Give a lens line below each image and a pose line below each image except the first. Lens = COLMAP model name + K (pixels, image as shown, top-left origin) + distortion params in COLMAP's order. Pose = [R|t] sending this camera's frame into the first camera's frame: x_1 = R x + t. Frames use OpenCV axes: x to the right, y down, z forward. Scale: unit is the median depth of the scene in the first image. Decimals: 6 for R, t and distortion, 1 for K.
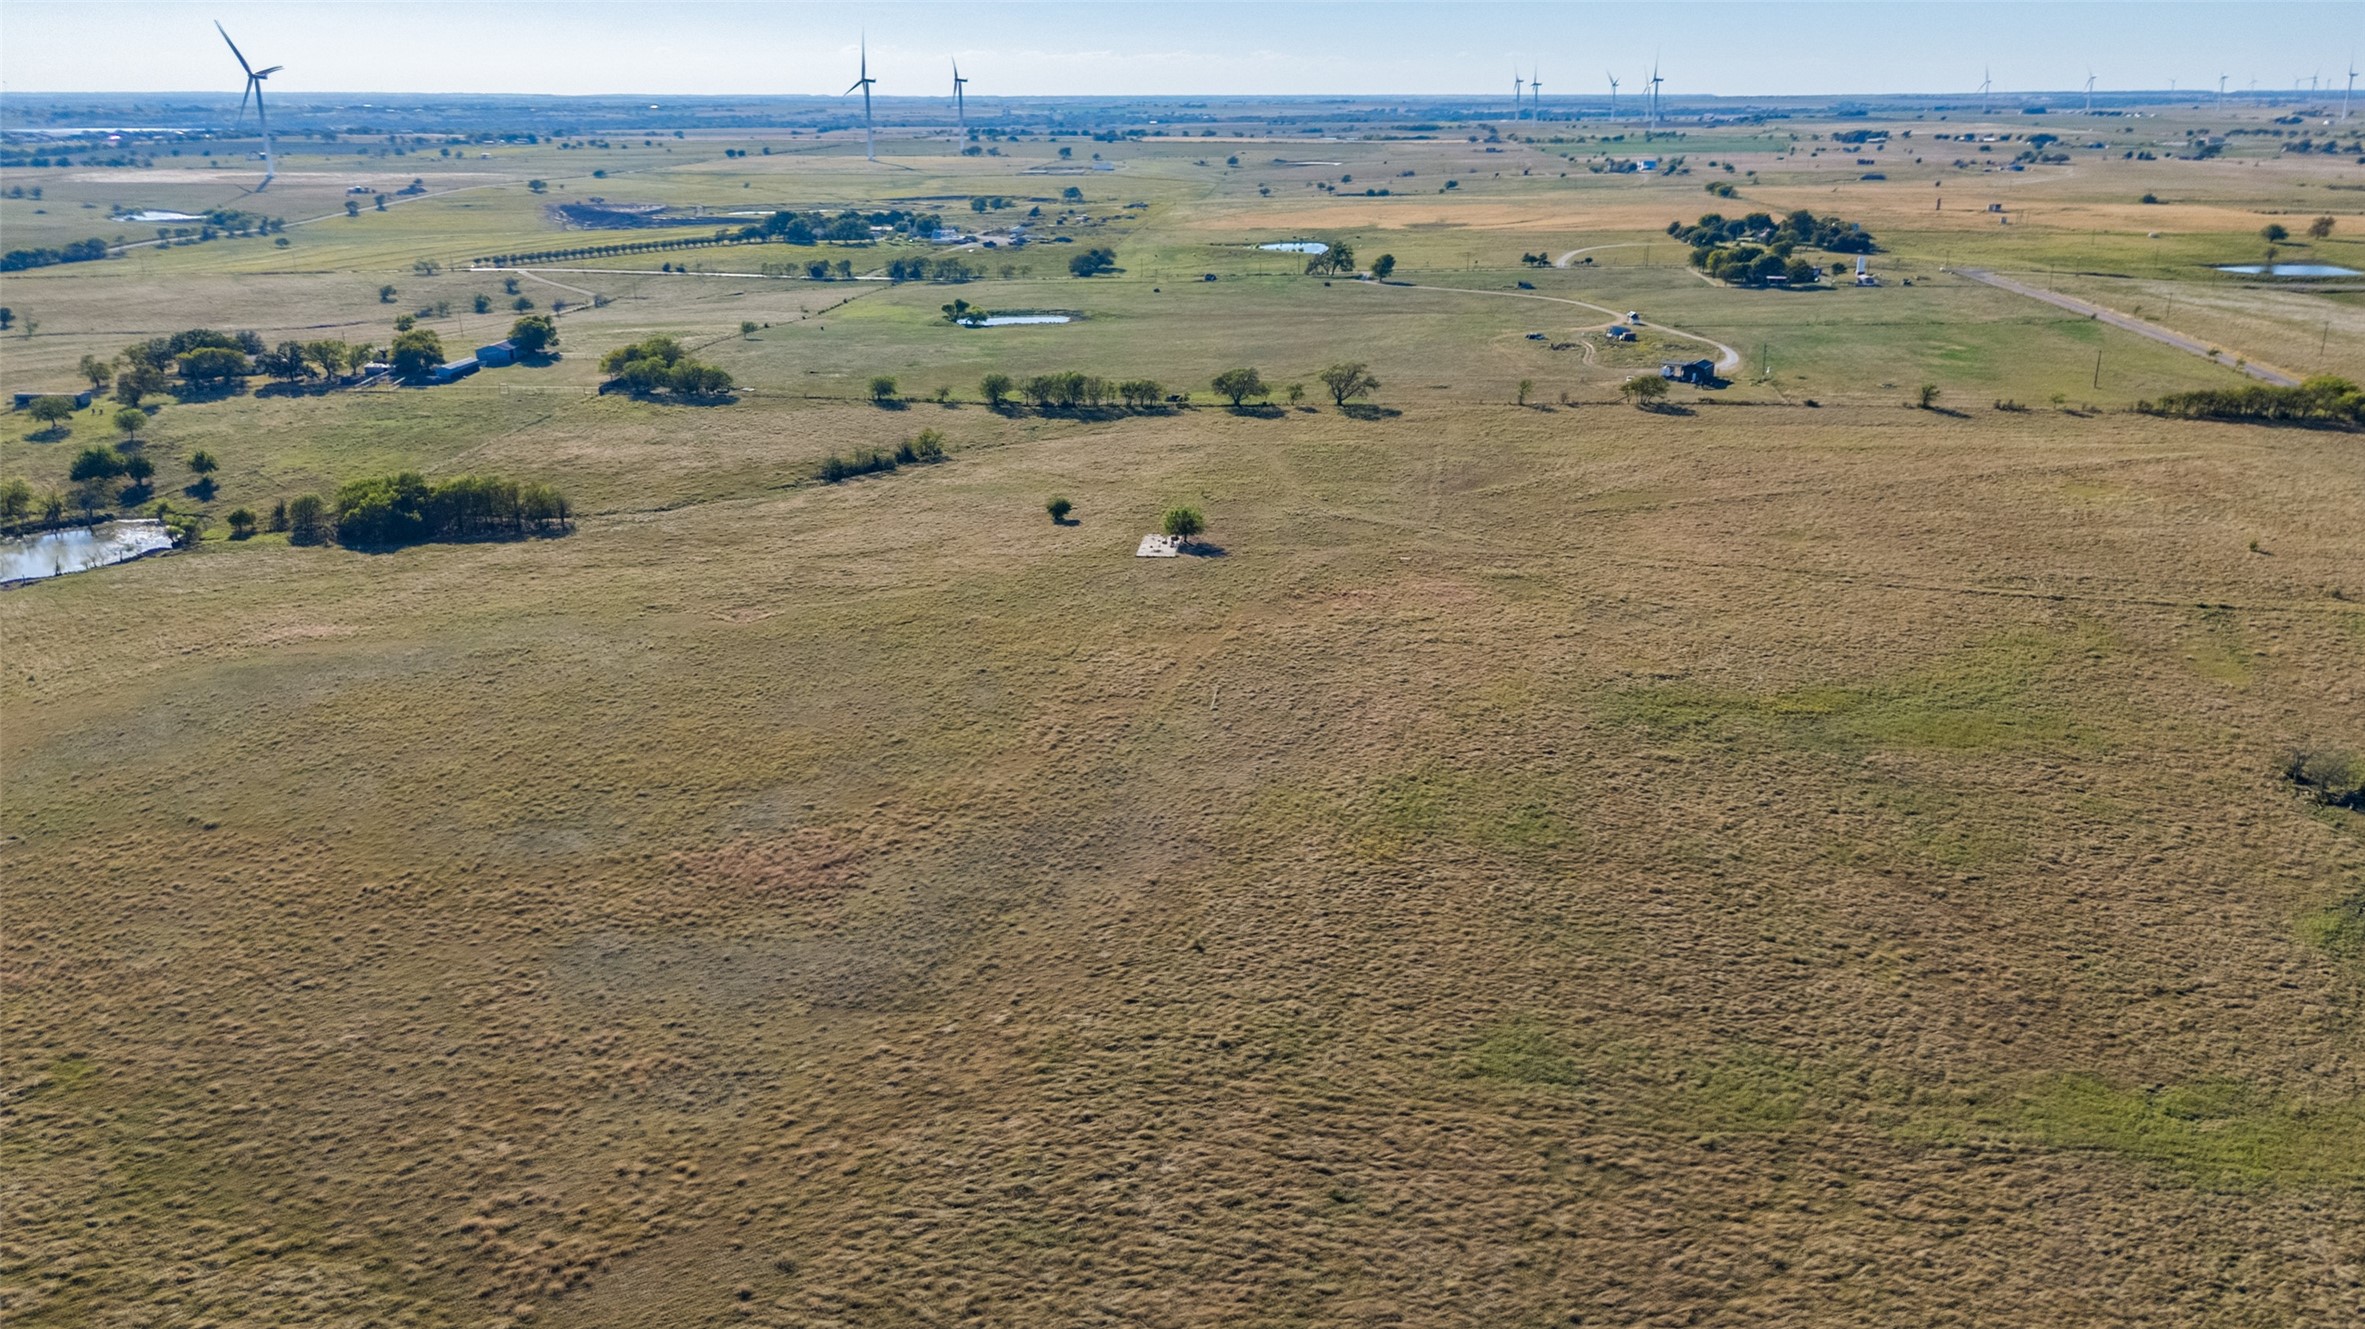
lens RADIAL K [[1778.5, 0, 1177.9], [0, 1778.5, 664.9], [0, 0, 1]] dist [0.071761, -0.068896]
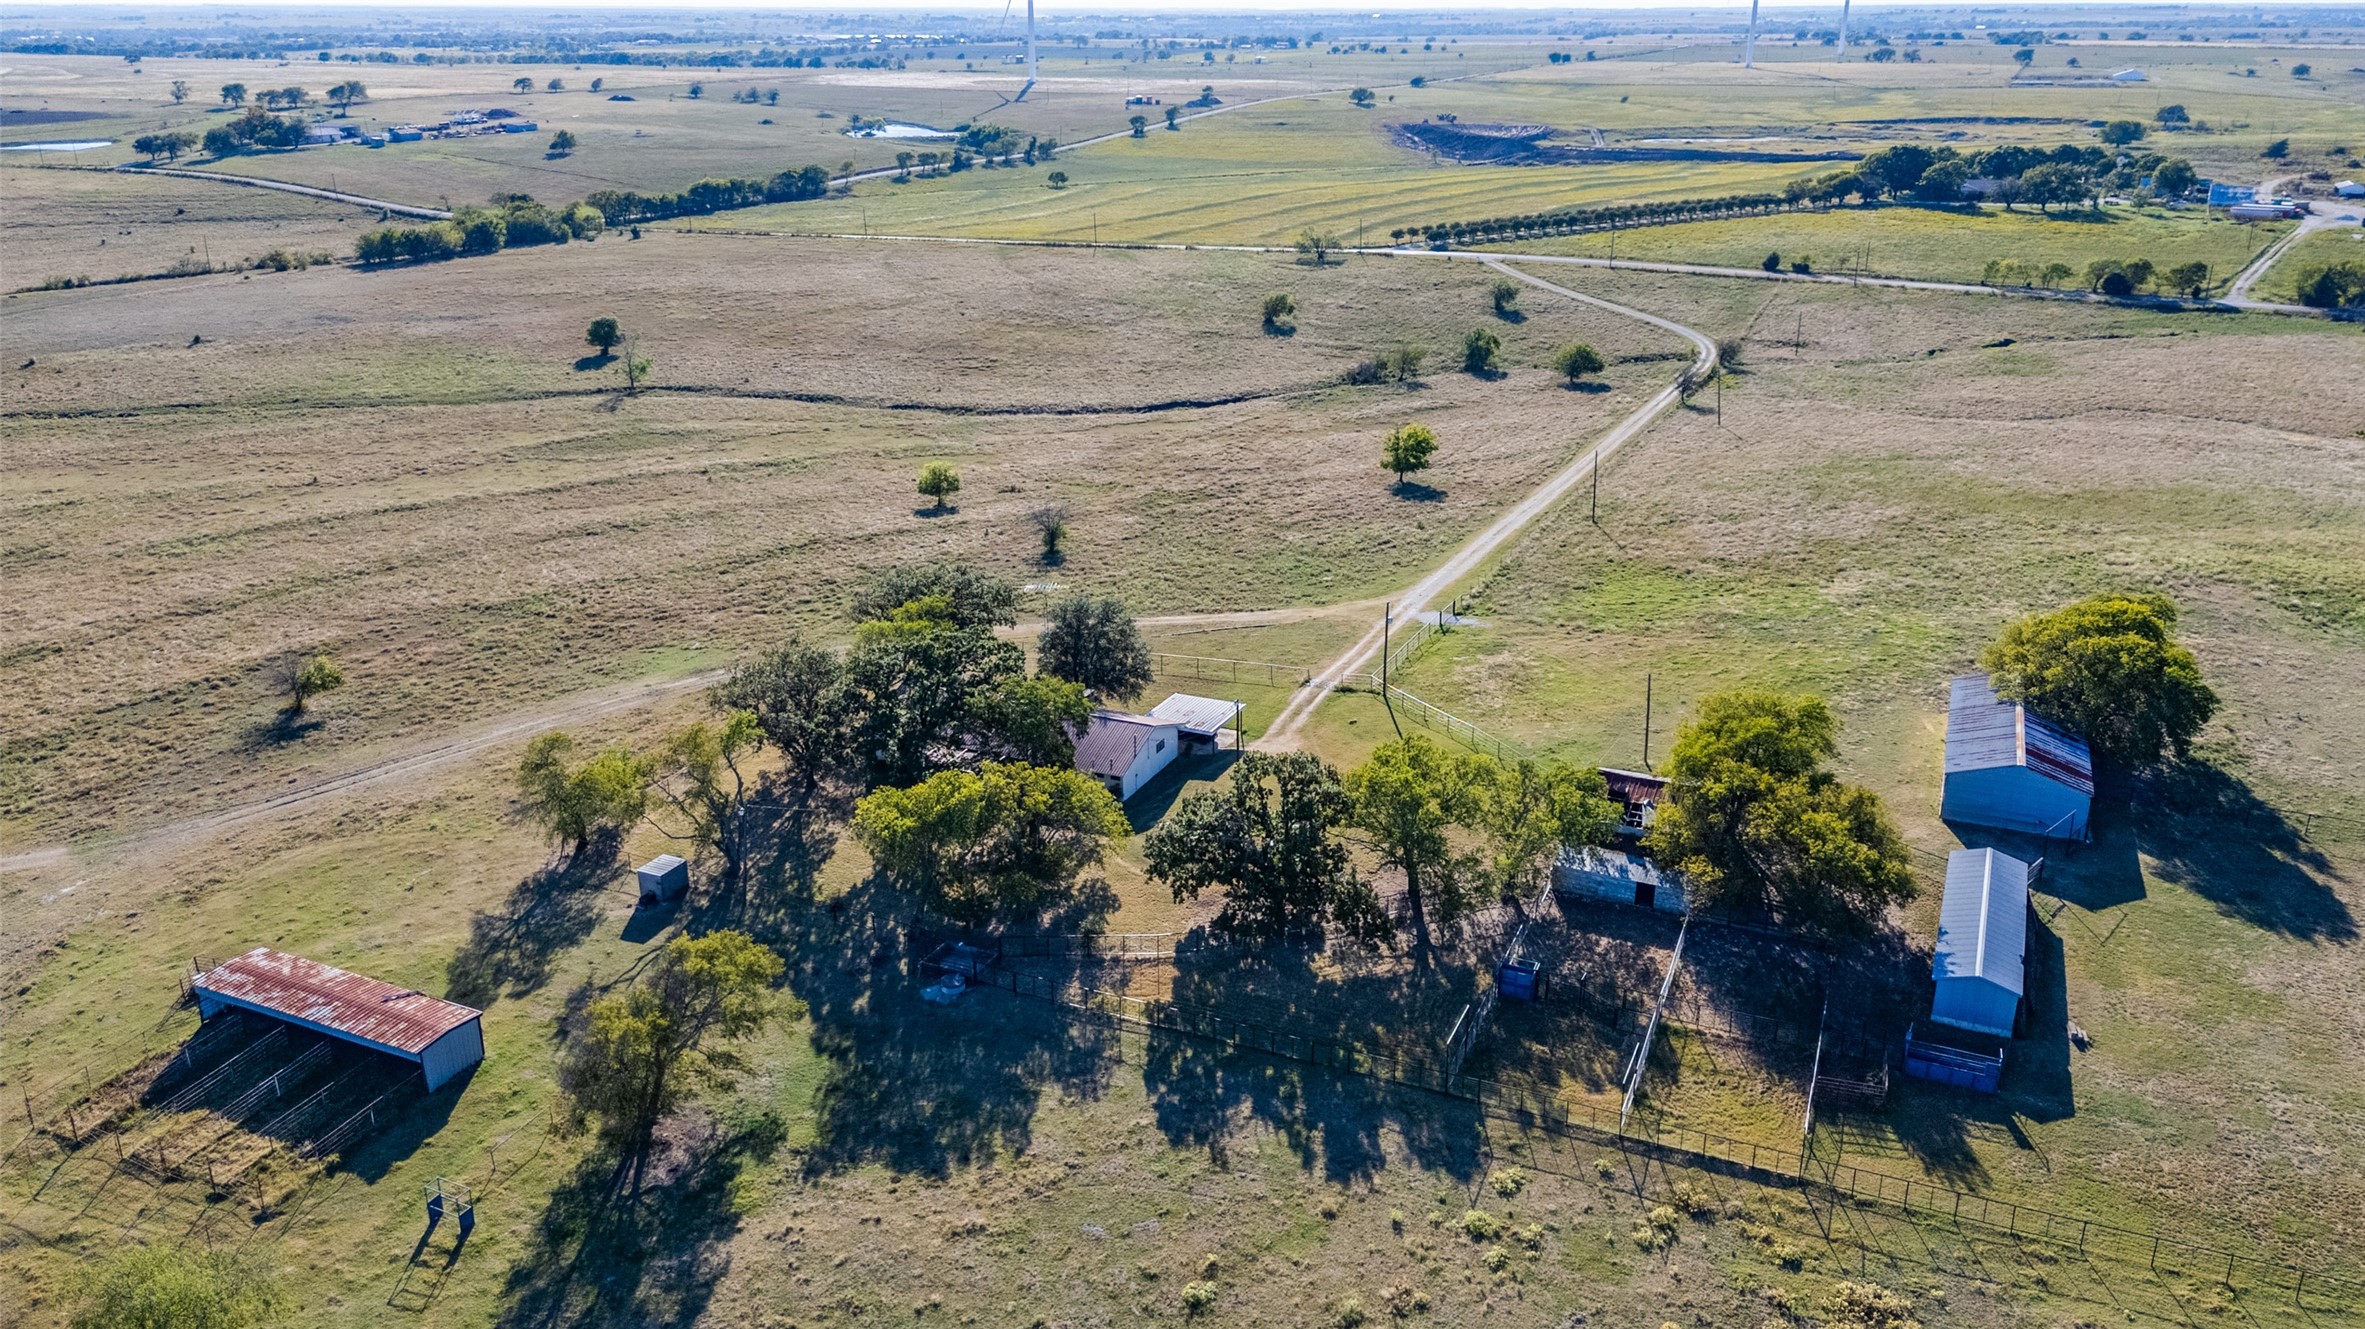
lens RADIAL K [[1778.5, 0, 1177.9], [0, 1778.5, 664.9], [0, 0, 1]] dist [0.071761, -0.068896]
pose [[0.936107, 0.123907, -0.329165, -0.186141], [-0.109740, 0.992065, 0.061355, -0.087618], [0.334156, -0.021312, 0.942277, 0.336559]]
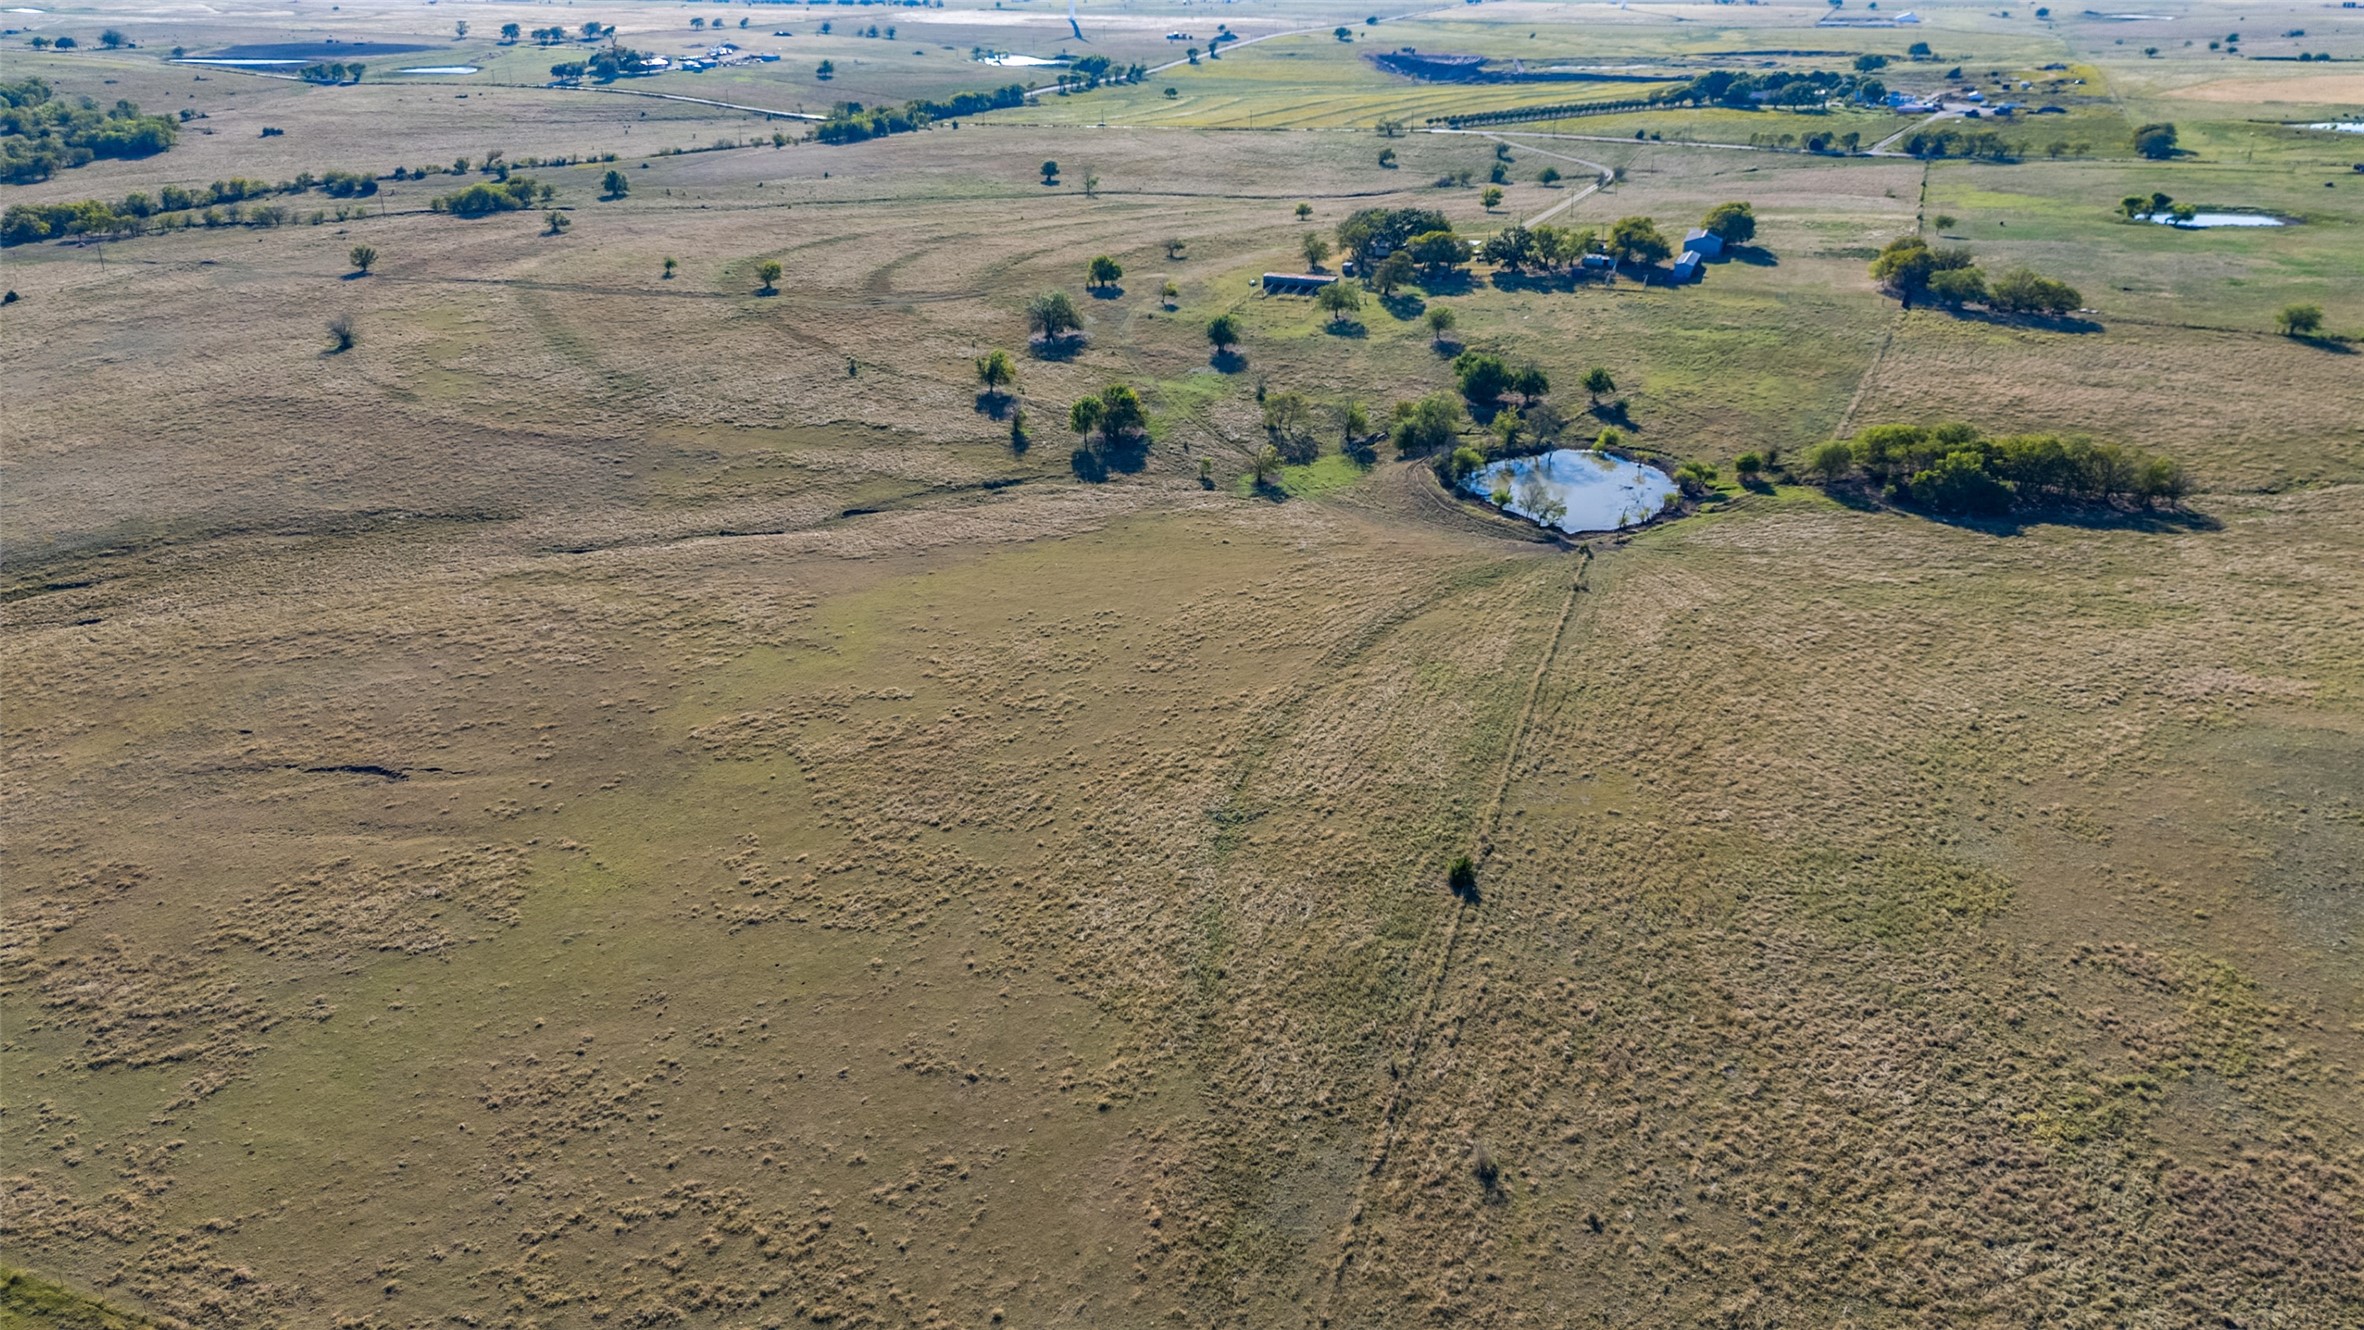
lens RADIAL K [[1736.2, 0, 1173.8], [0, 1736.2, 705.7], [0, 0, 1]] dist [0.061361, -0.060950]
pose [[0.955588, 0.126537, -0.266159, -0.169245], [-0.097418, 0.987989, 0.119950, -0.012951], [0.278140, -0.088694, 0.956437, 0.039485]]
